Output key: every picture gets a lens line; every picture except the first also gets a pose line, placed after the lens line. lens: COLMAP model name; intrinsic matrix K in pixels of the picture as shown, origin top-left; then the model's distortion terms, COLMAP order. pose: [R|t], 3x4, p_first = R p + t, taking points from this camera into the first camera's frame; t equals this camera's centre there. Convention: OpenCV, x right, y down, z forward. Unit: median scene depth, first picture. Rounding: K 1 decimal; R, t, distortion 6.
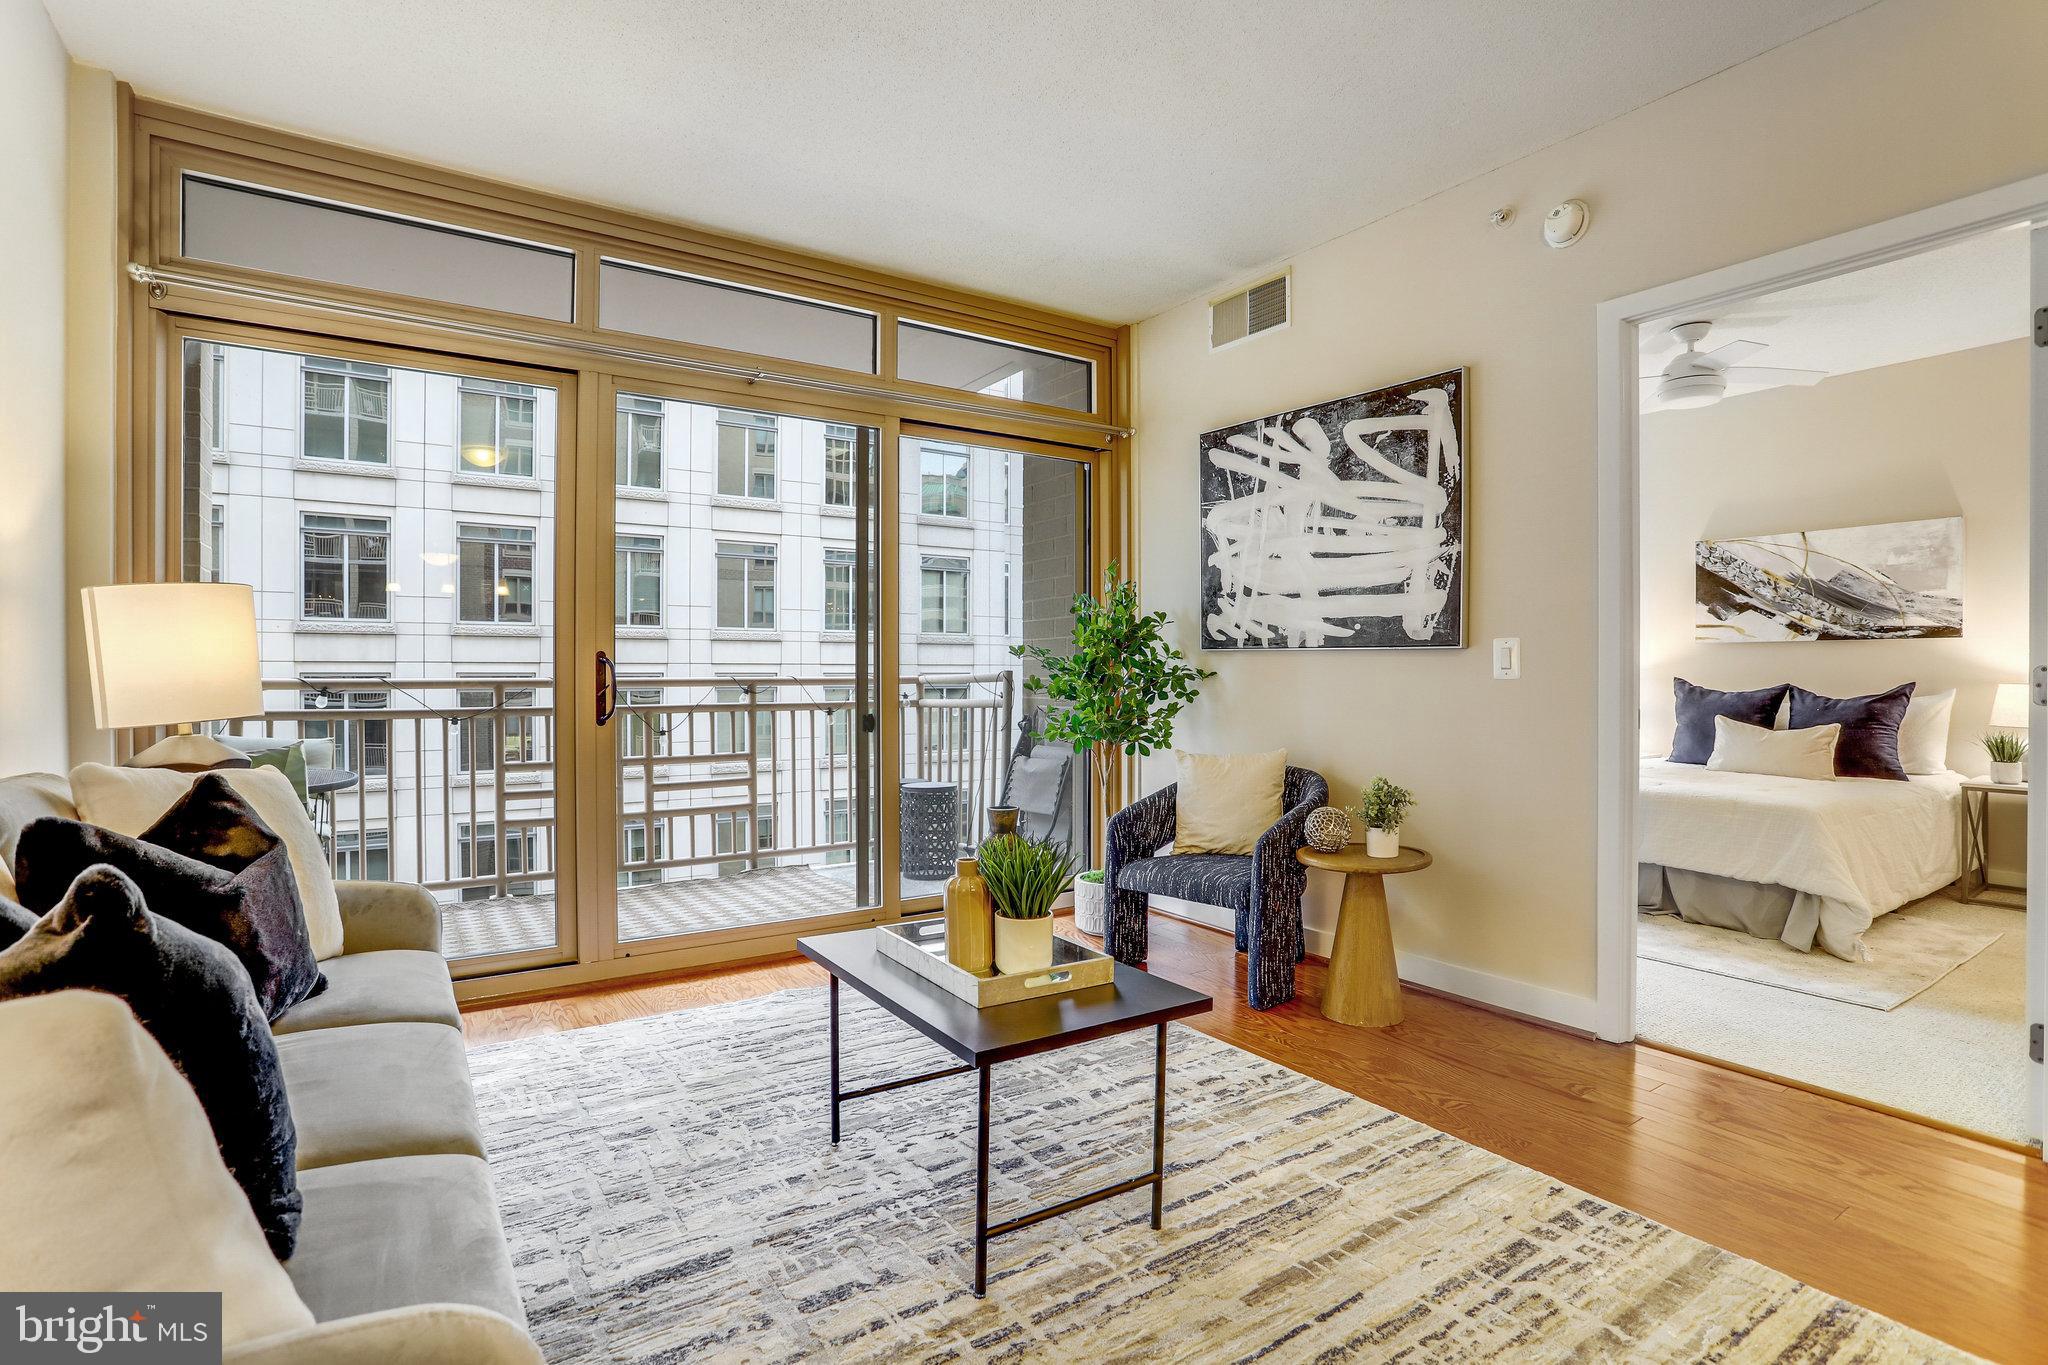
lens RADIAL K [[1005.9, 0, 1014.5], [0, 1005.9, 681.8], [0, 0, 1]] dist [-0.072073, 0.036283]
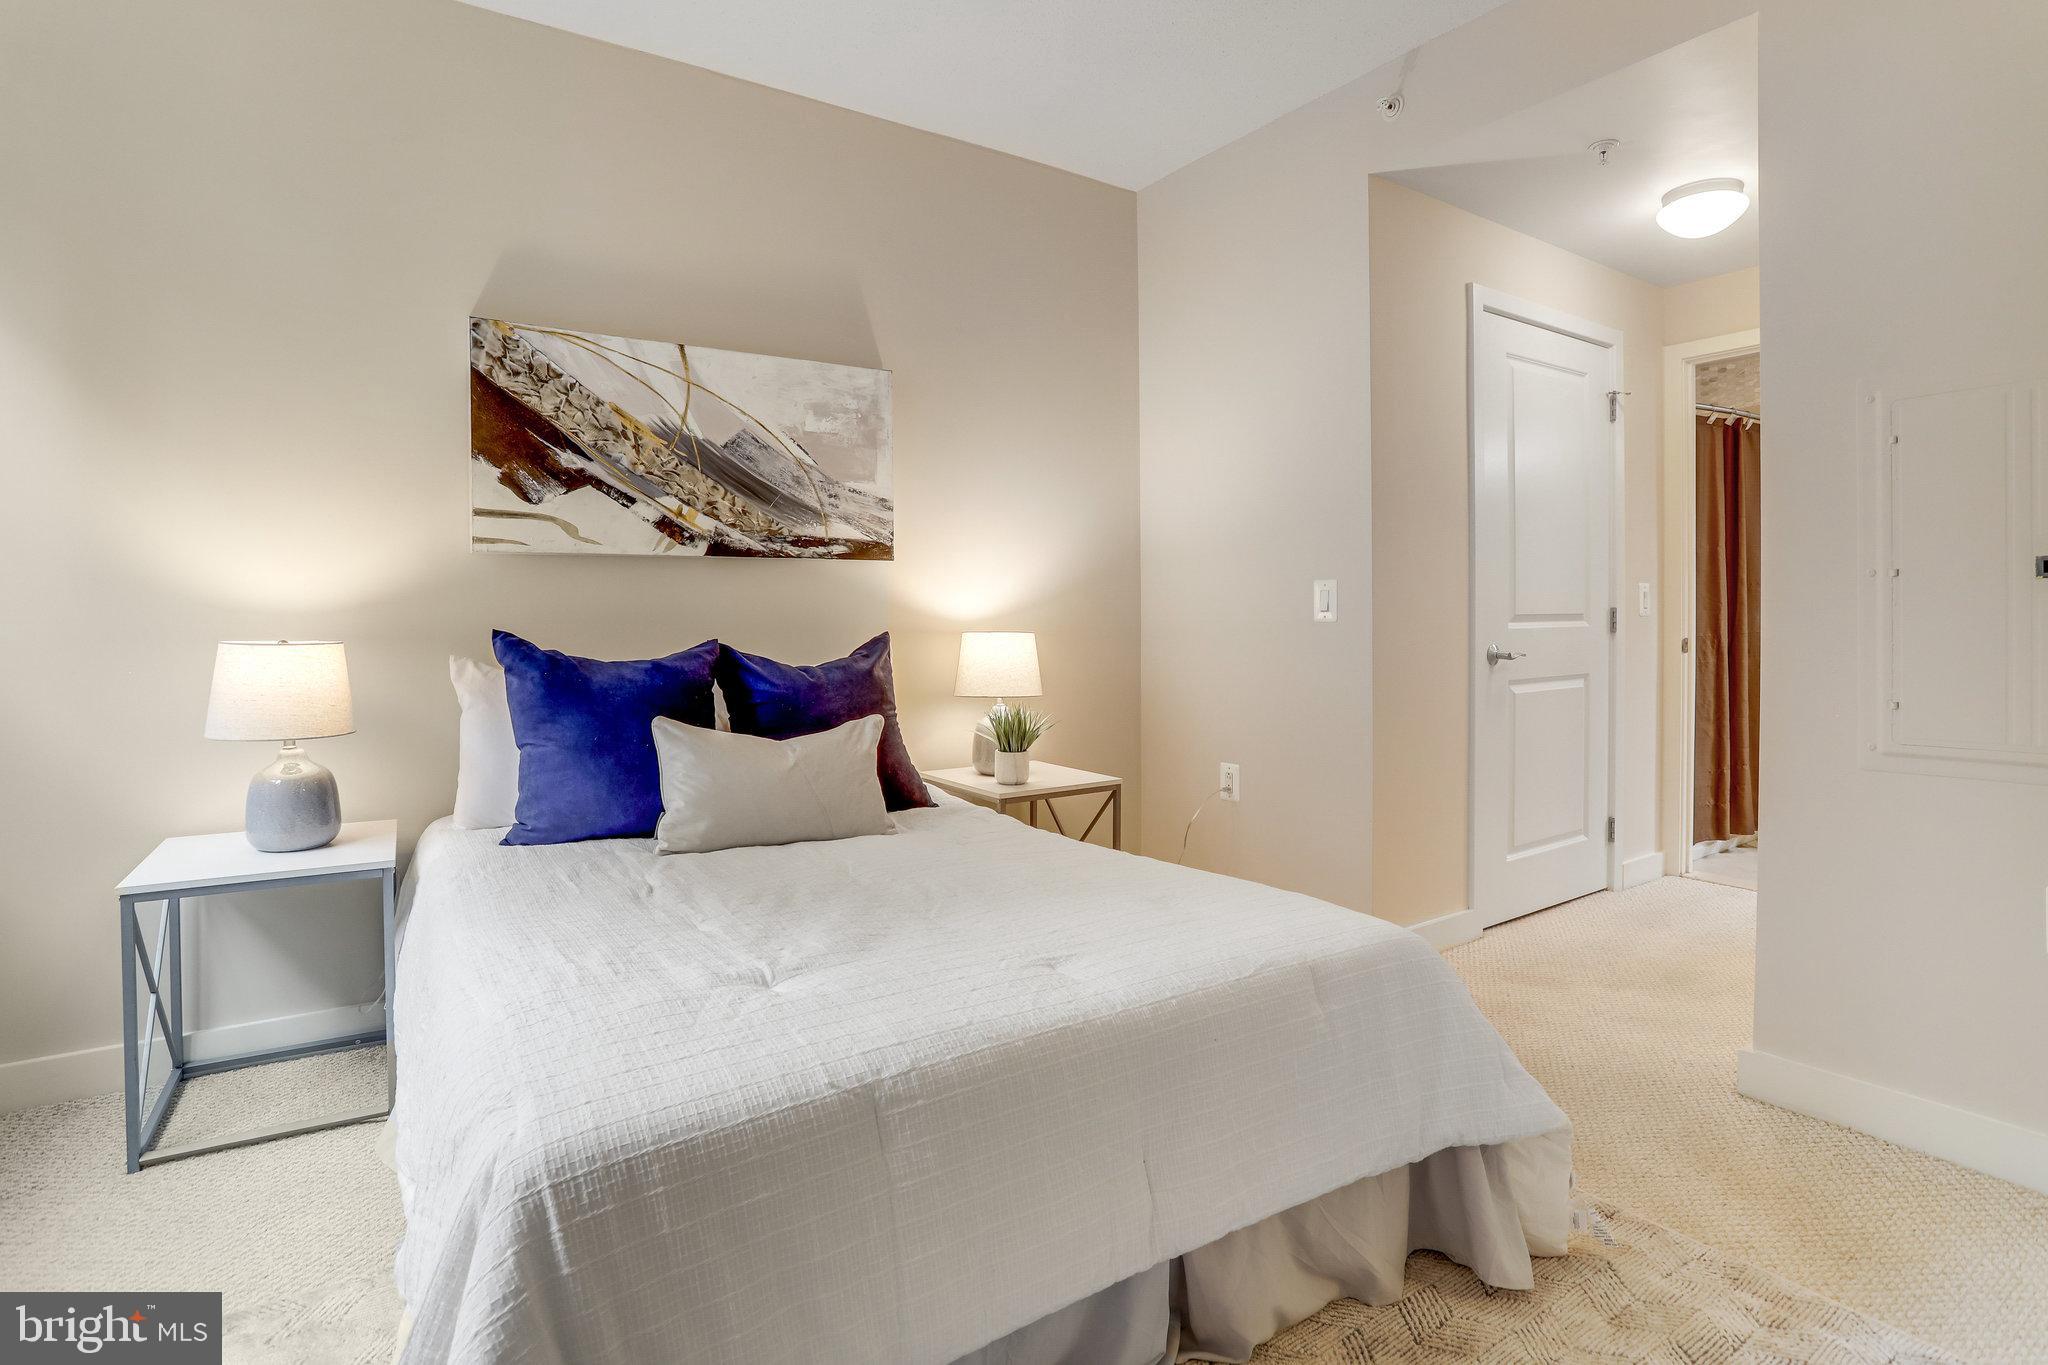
lens RADIAL K [[1064.4, 0, 1024.5], [0, 1064.4, 622.3], [0, 0, 1]] dist [-0.025537, 0.000001]
pose [[-0.009029, -0.008587, 0.999922, 0.302977], [0.016222, 0.999830, 0.008733, -0.010749], [-0.999828, 0.016300, -0.008889, 1.015731]]
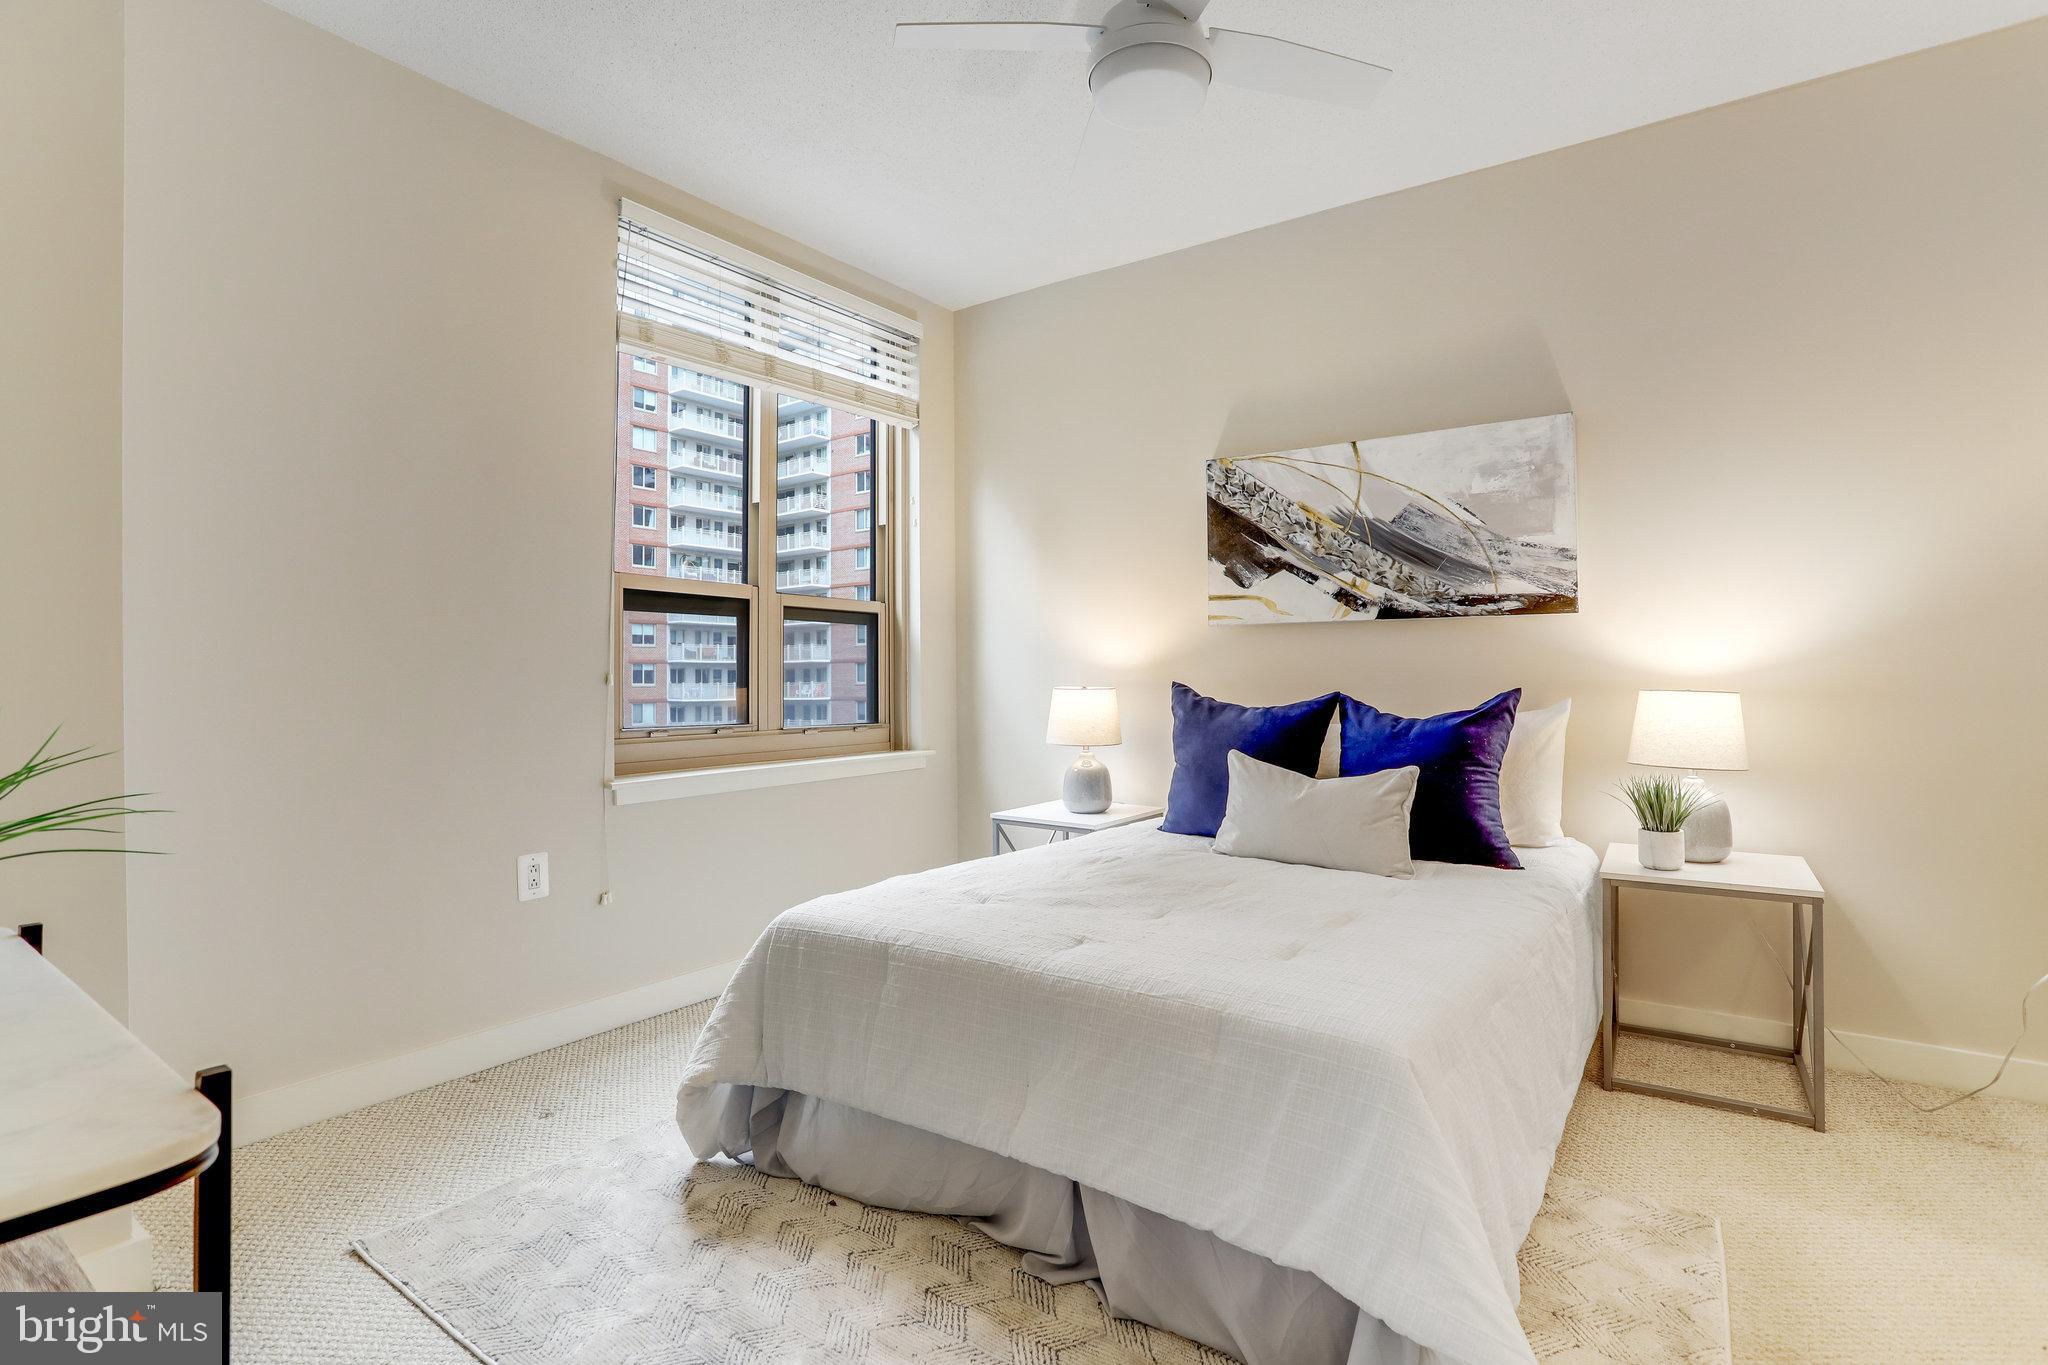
lens RADIAL K [[1065.0, 0, 1026.4], [0, 1065.0, 651.0], [0, 0, 1]] dist [-0.002674, -0.000151]
pose [[0.928783, -0.000010, 0.370623, 0.459113], [0.011227, 0.999542, -0.028109, -0.008101], [-0.370453, 0.030268, 0.928358, 0.568598]]
